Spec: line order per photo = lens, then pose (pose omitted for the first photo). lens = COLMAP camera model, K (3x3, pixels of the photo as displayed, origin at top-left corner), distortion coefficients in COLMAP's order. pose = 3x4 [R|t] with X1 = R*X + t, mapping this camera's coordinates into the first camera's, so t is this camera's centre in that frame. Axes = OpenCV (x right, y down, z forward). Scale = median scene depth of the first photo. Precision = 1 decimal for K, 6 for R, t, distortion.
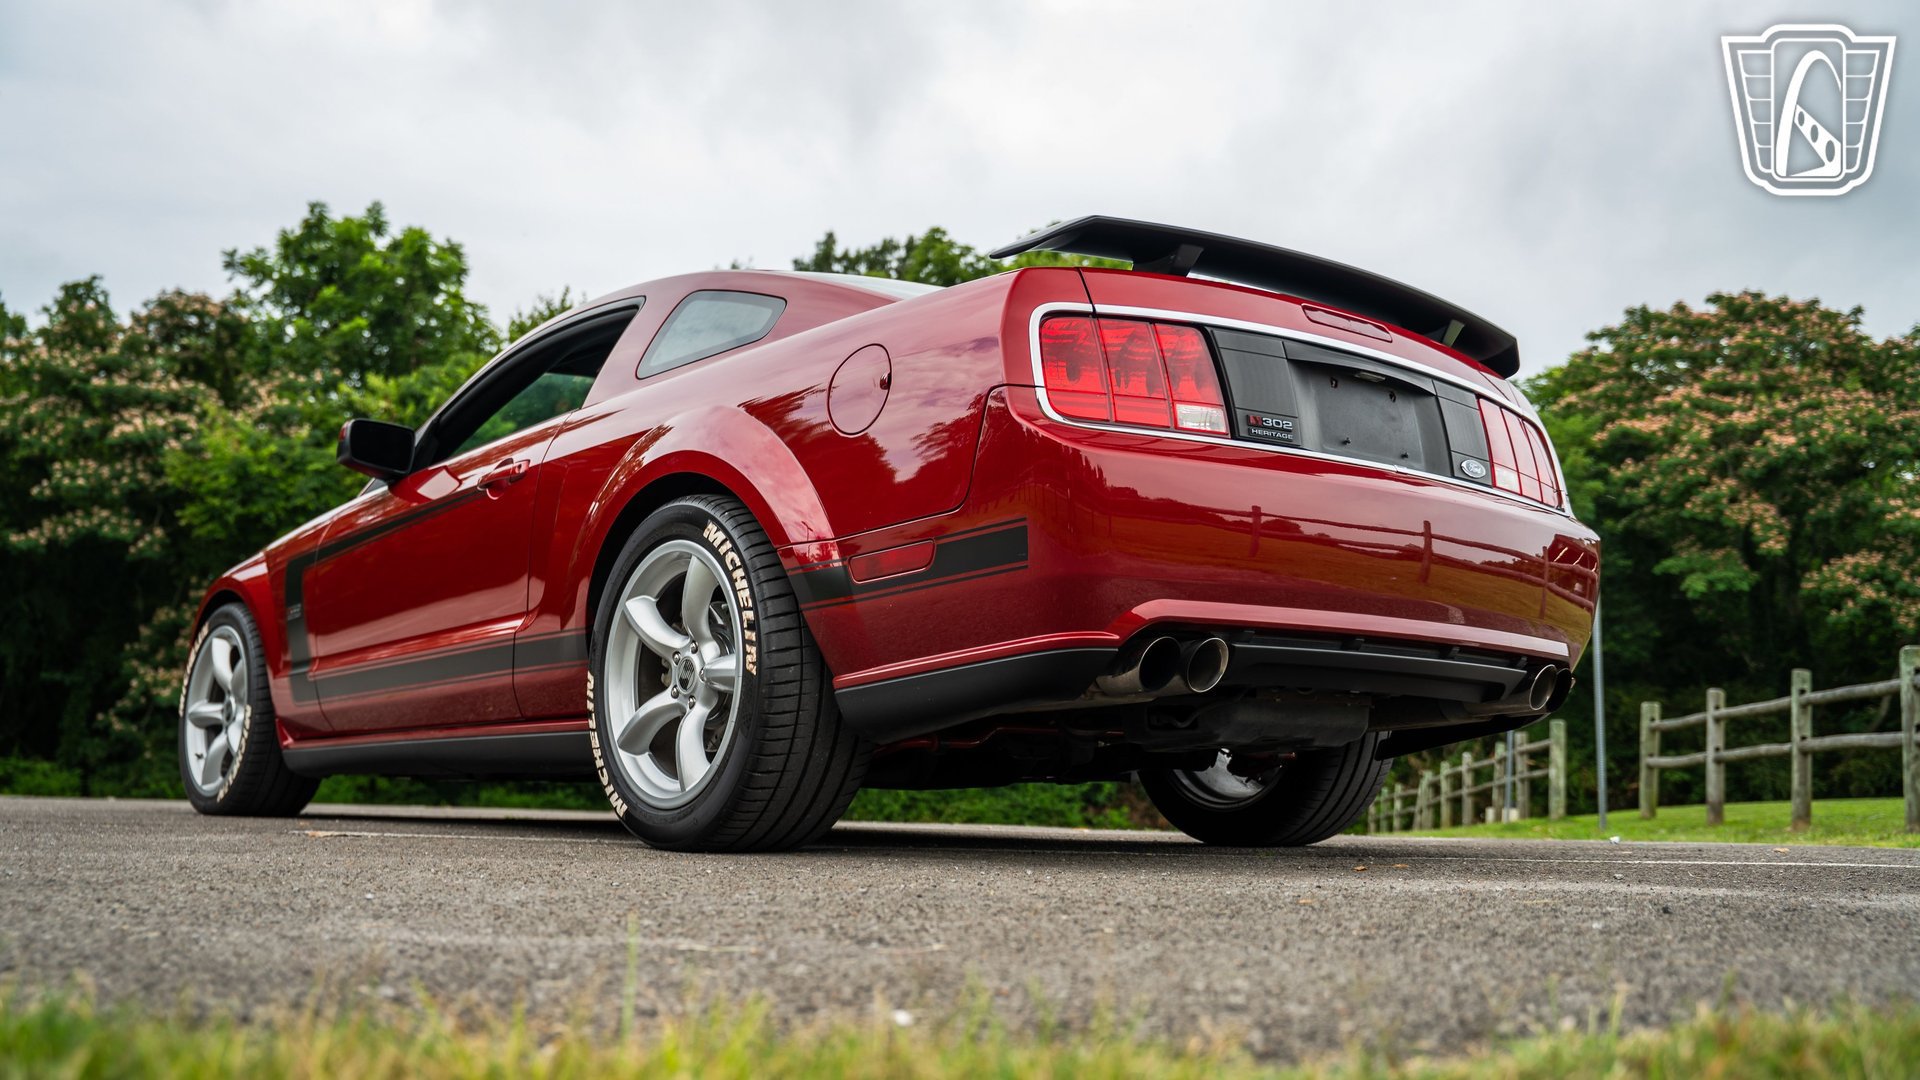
lens RADIAL K [[1891.1, 0, 967.7], [0, 1891.1, 541.0], [0, 0, 1]] dist [-0.071997, 0.224612]
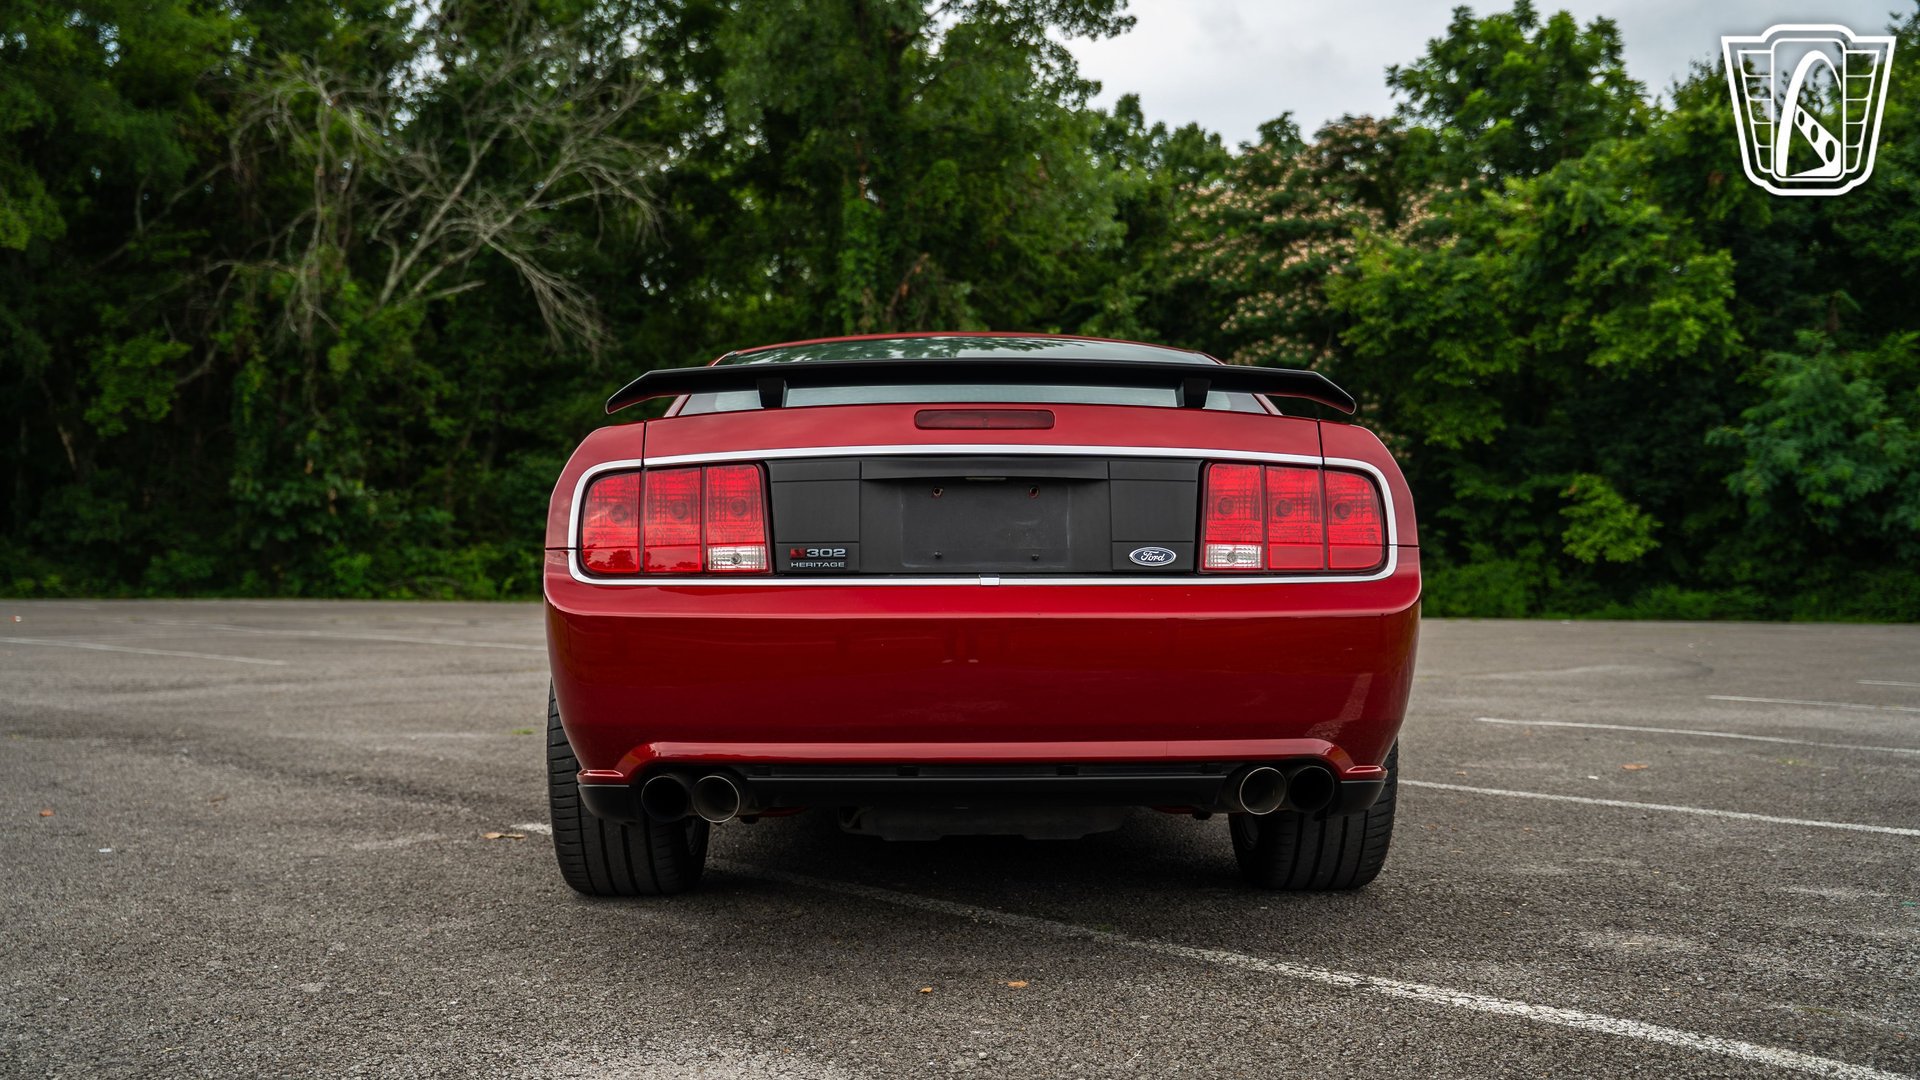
lens RADIAL K [[1890.0, 0, 953.1], [0, 1890.0, 536.8], [0, 0, 1]] dist [-0.068698, 0.218649]
pose [[0.779091, -0.023870, -0.626456, 0.073956], [0.098318, 0.991562, 0.084492, -0.012976], [0.619153, -0.127419, 0.774864, 0.022320]]
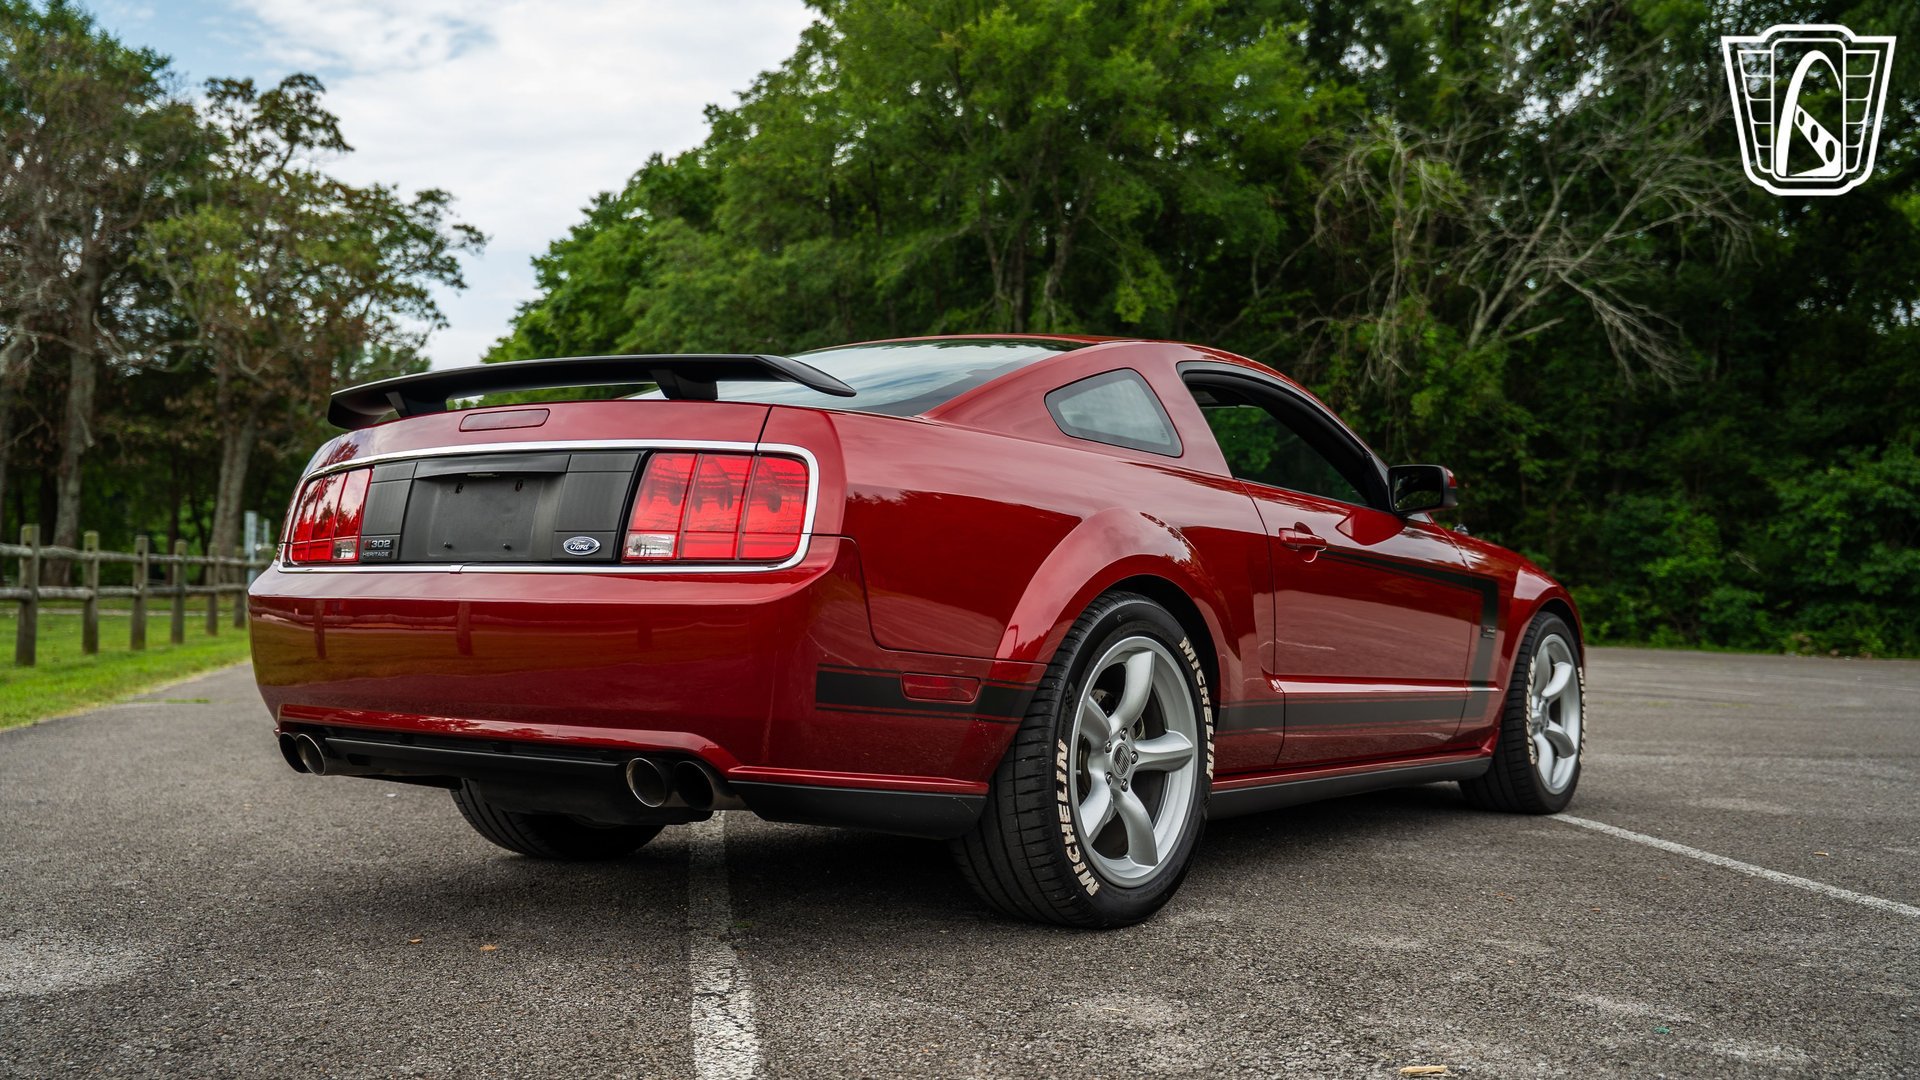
lens RADIAL K [[1890.0, 0, 953.1], [0, 1890.0, 536.8], [0, 0, 1]] dist [-0.068698, 0.218649]
pose [[0.246339, -0.045016, -0.968138, 0.117720], [0.123622, 0.992221, -0.014681, -0.000573], [0.961267, -0.116067, 0.249988, 0.091007]]
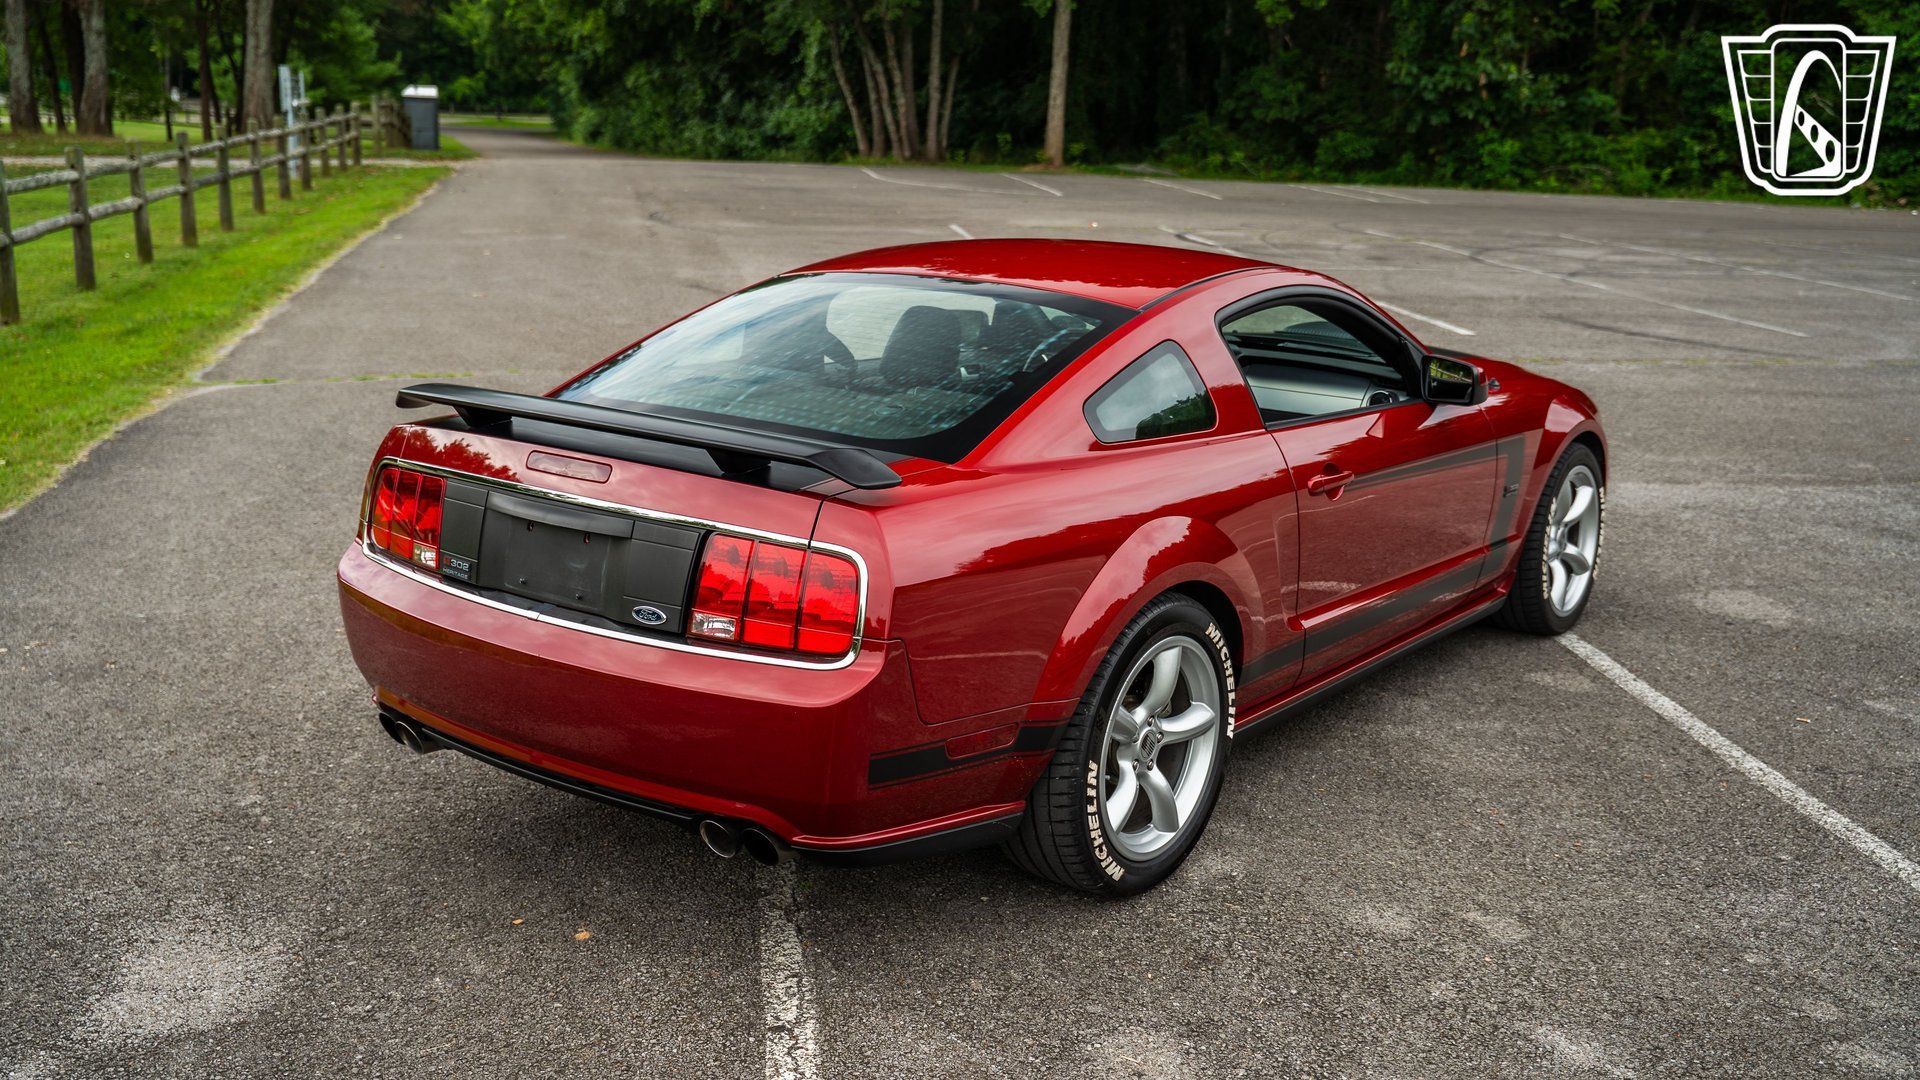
lens RADIAL K [[1891.0, 0, 957.9], [0, 1891.0, 541.5], [0, 0, 1]] dist [-0.072710, 0.230166]
pose [[0.224392, 0.216875, -0.950060, 0.121368], [0.125348, 0.960399, 0.248841, -0.029597], [0.966404, -0.174926, 0.188321, 0.094133]]
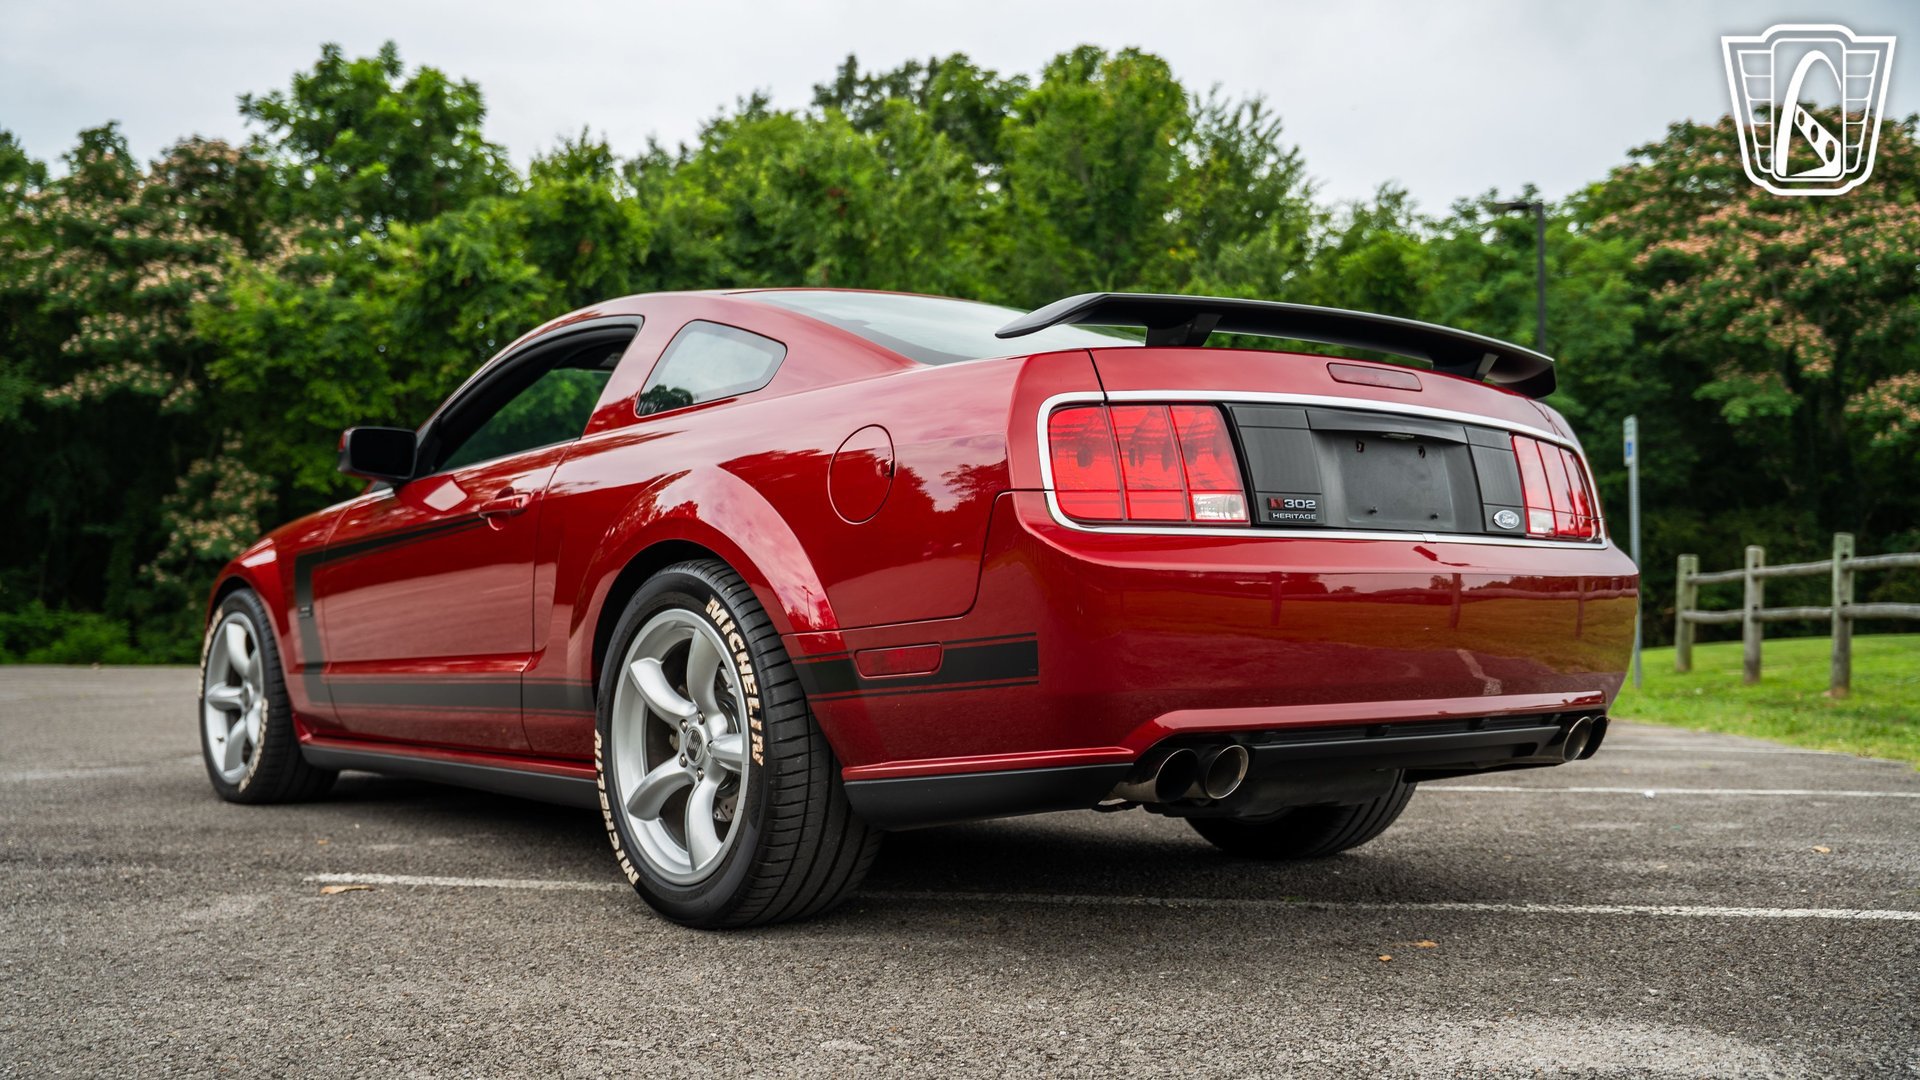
lens RADIAL K [[1890.0, 0, 953.1], [0, 1890.0, 536.8], [0, 0, 1]] dist [-0.068698, 0.218649]
pose [[0.999538, -0.016446, -0.025552, 0.001125], [0.018805, 0.995300, 0.094997, -0.012093], [0.023869, -0.095434, 0.995150, 0.003931]]
